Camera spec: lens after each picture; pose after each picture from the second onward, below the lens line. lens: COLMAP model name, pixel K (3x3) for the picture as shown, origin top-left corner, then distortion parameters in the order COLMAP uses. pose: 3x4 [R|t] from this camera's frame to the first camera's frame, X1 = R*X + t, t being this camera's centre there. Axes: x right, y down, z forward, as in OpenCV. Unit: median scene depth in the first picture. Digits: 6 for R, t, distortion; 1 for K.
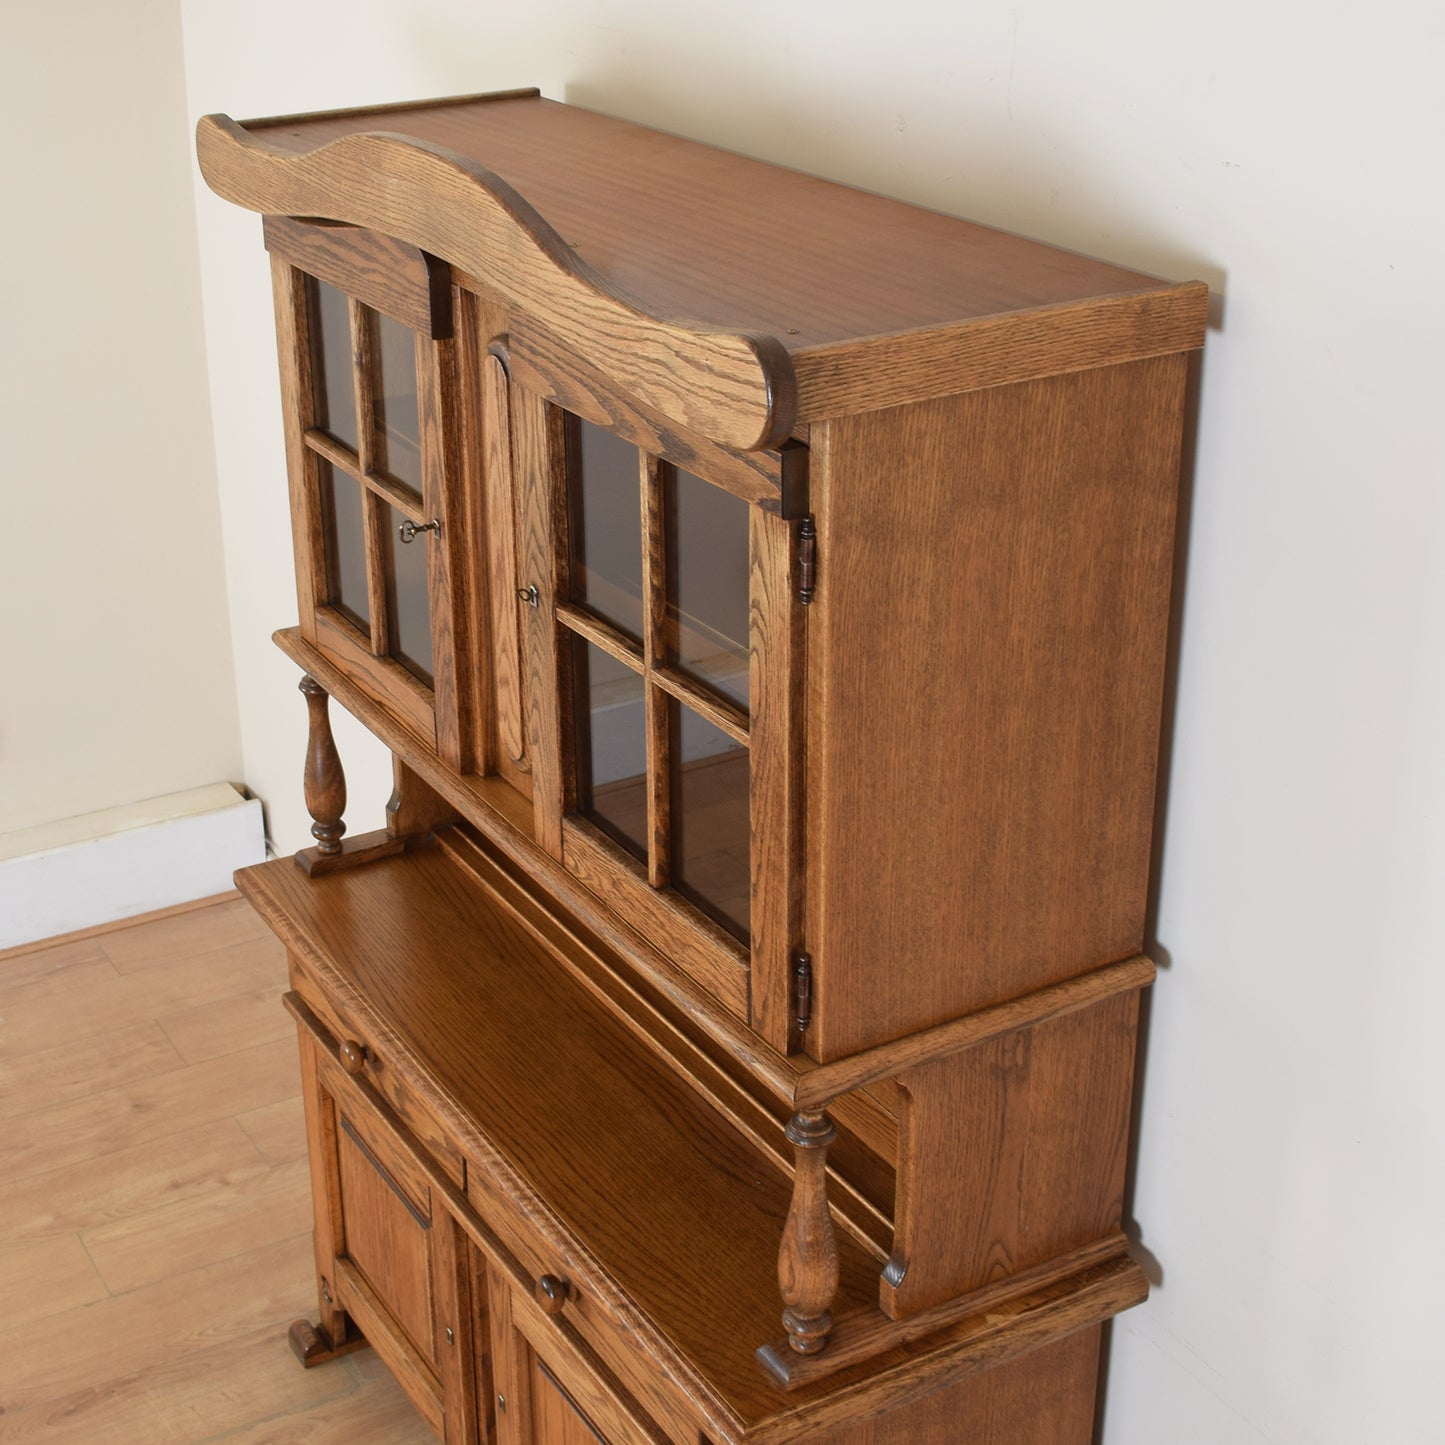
lens RADIAL K [[2303.0, 0, 652.2], [0, 2303.0, 658.4], [0, 0, 1]] dist [-0.090361, -0.014619]
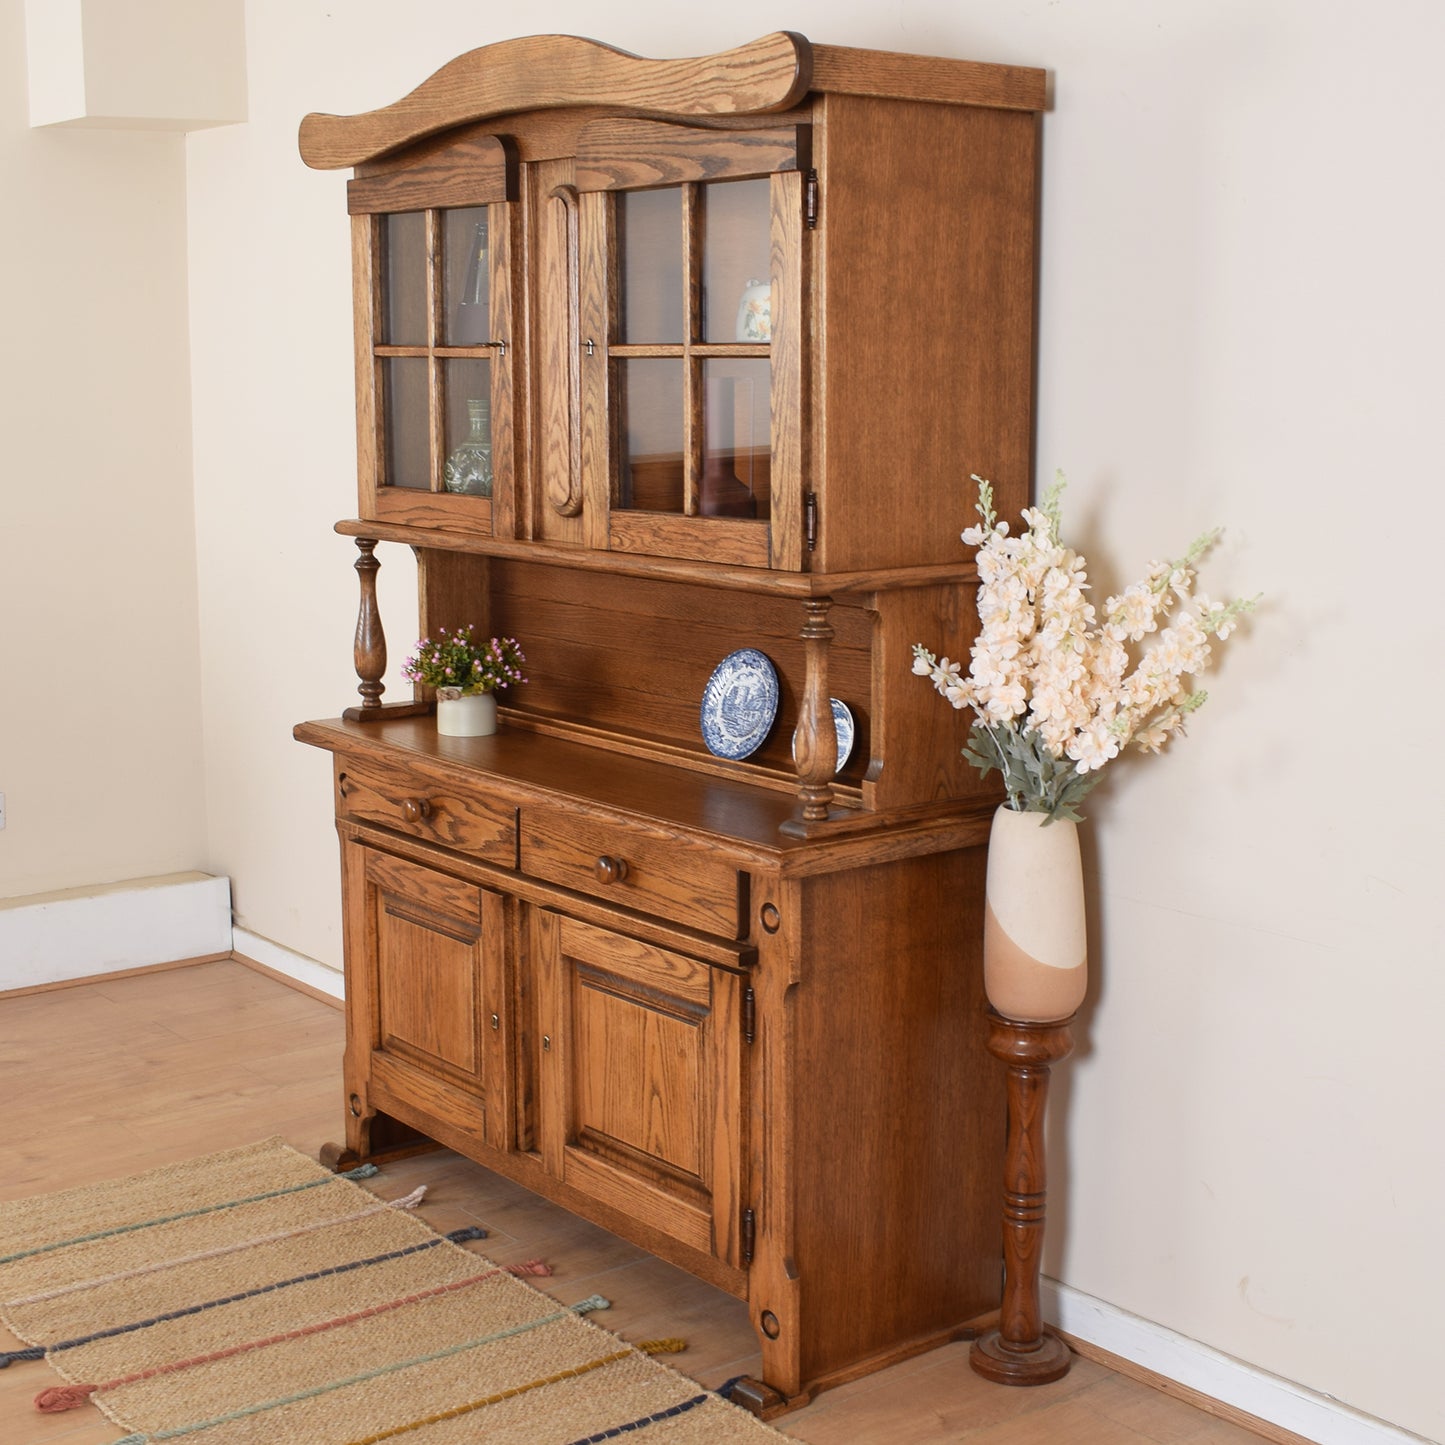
lens RADIAL K [[2225.6, 0, 775.7], [0, 2225.6, 755.2], [0, 0, 1]] dist [-0.095811, 0.017551]
pose [[0.985576, -0.012532, 0.168771, -0.177303], [0.049063, 0.975586, -0.214068, 0.532392], [-0.161968, 0.219260, 0.962129, -0.292446]]
